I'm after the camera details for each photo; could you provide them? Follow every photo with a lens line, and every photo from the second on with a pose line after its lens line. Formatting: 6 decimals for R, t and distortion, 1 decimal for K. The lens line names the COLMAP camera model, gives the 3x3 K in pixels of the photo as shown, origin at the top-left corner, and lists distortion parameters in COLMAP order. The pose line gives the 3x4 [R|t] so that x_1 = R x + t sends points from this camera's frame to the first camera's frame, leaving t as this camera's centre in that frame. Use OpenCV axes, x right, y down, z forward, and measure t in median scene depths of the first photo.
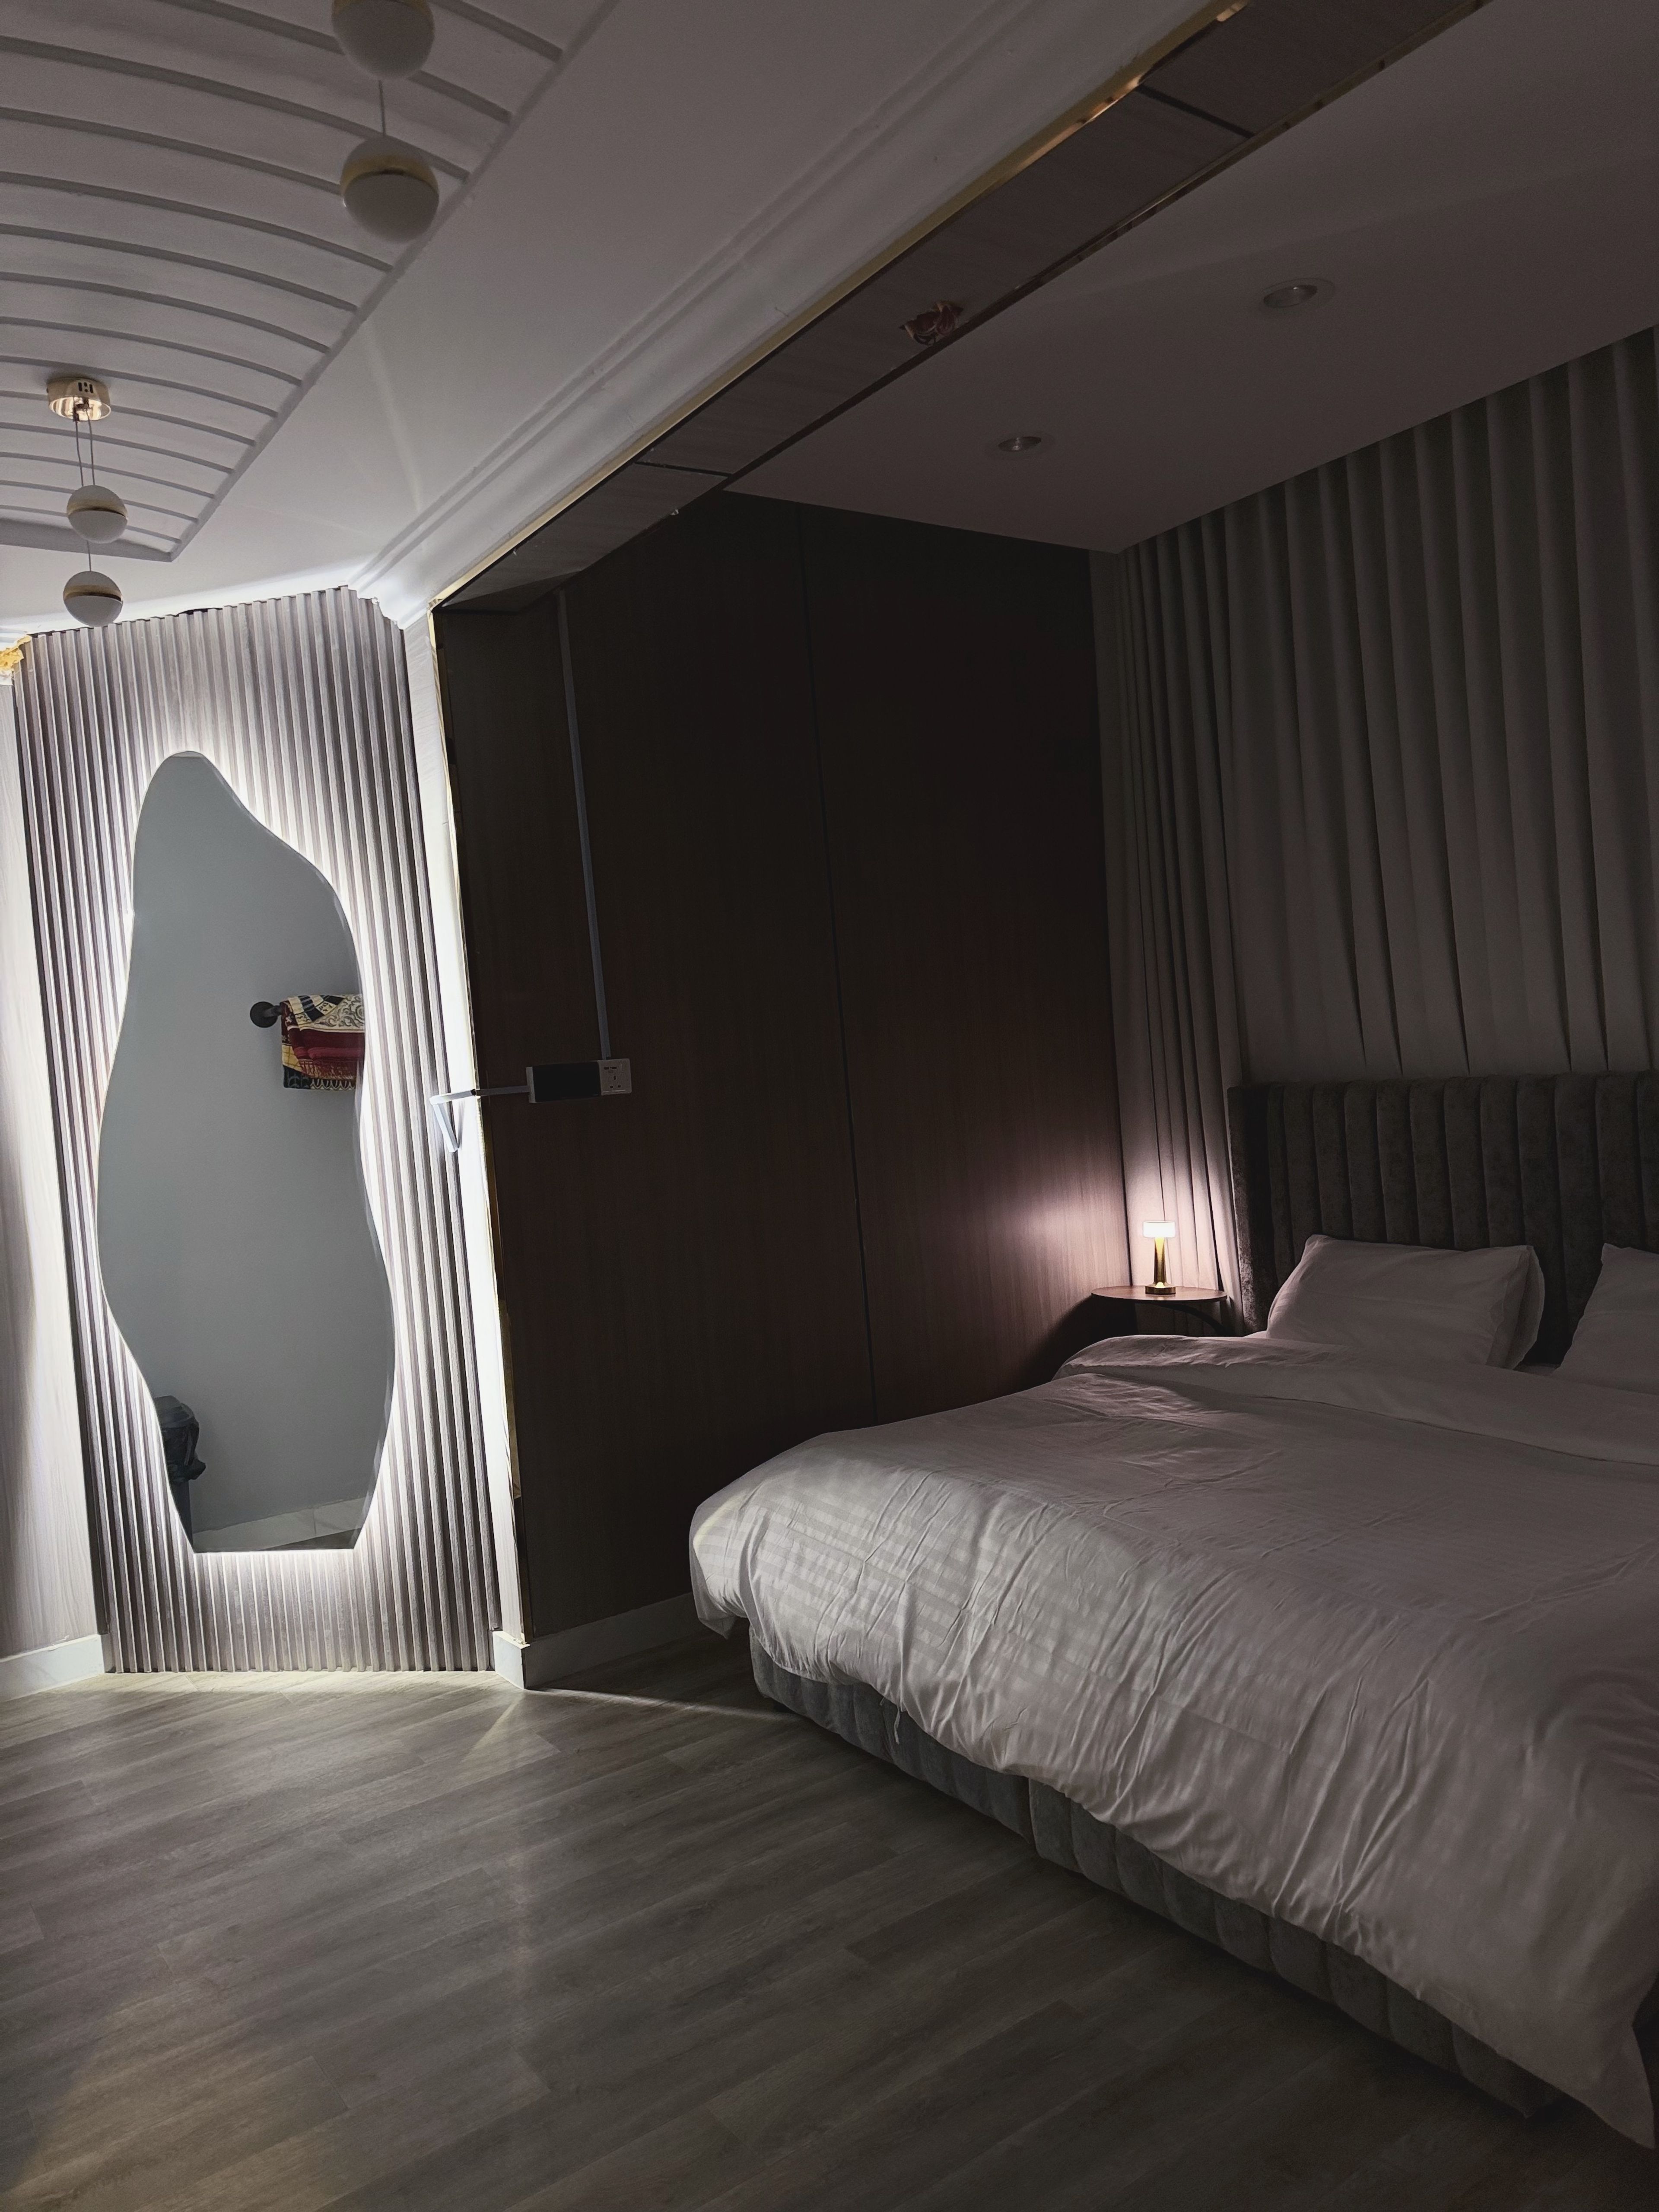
lens RADIAL K [[1566.9, 0, 826.2], [0, 1566.9, 1146.6], [0, 0, 1]] dist [0.069953, -0.086157]
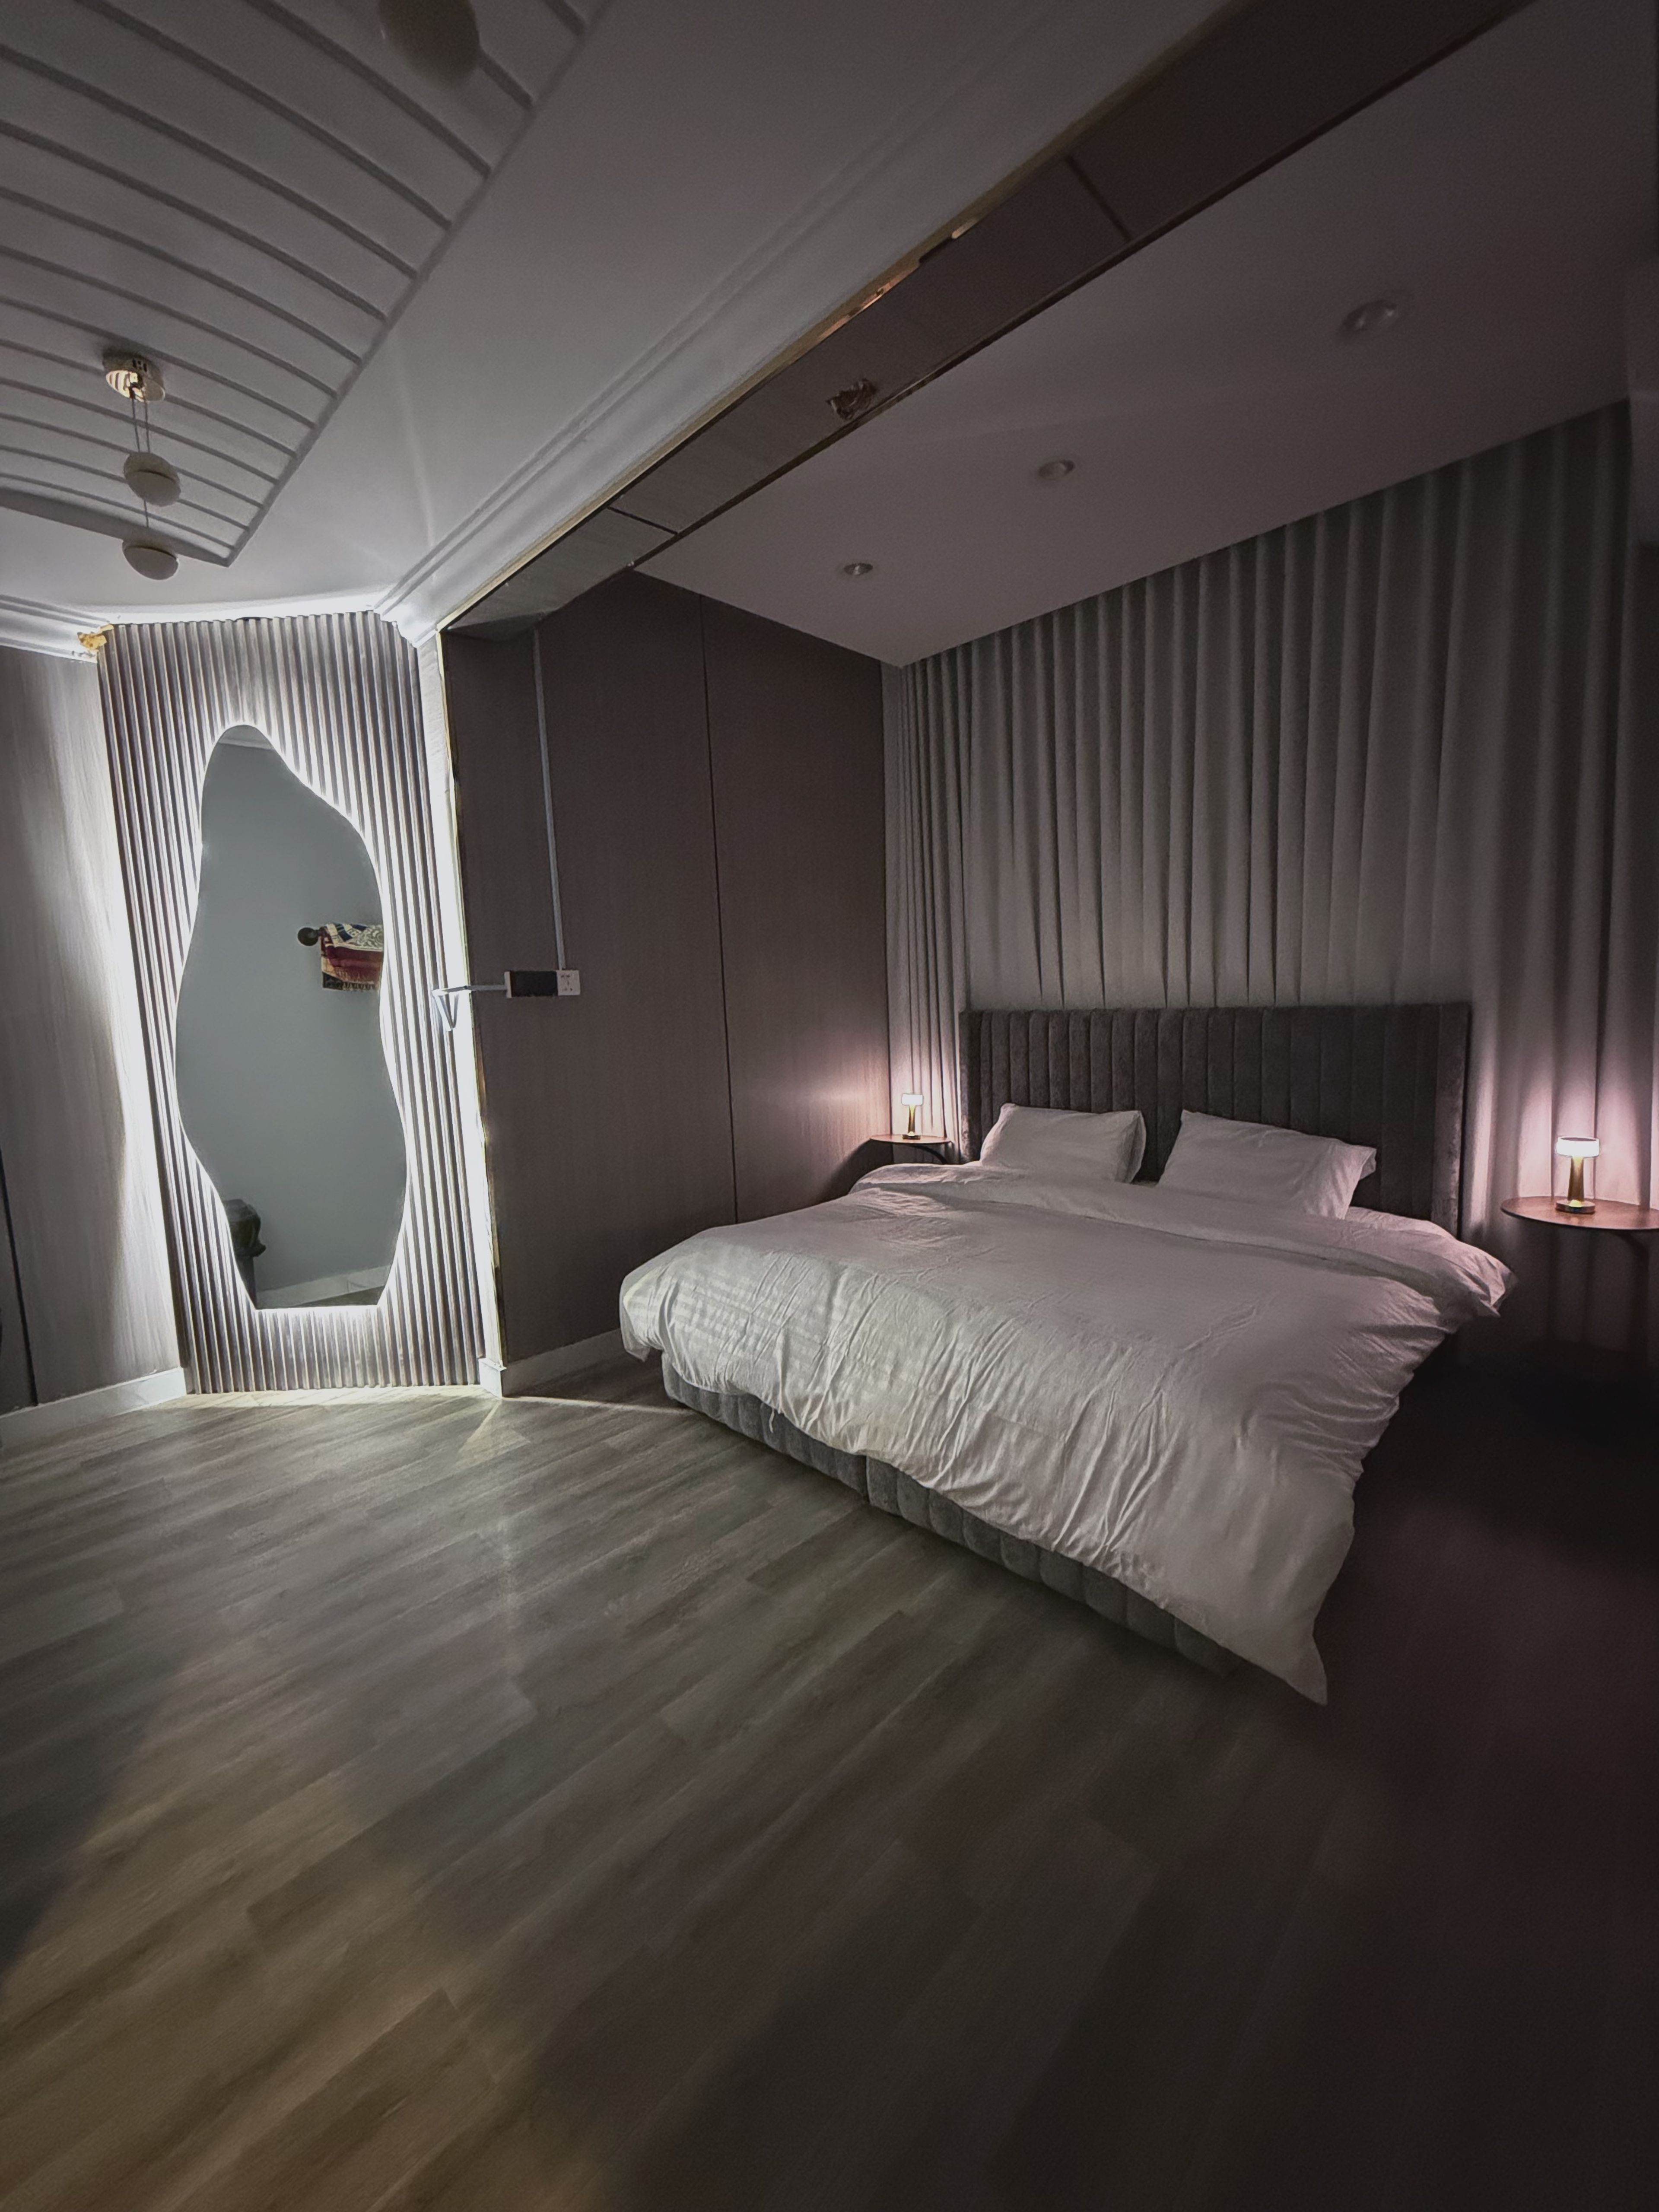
lens RADIAL K [[896.0, 0, 838.1], [0, 896.0, 1111.8], [0, 0, 1]] dist [0.004446, -0.000768]
pose [[0.982021, 0.018870, 0.187827, -0.050478], [-0.030054, 0.997929, 0.056878, 0.022336], [-0.186365, -0.061500, 0.980554, 0.155009]]
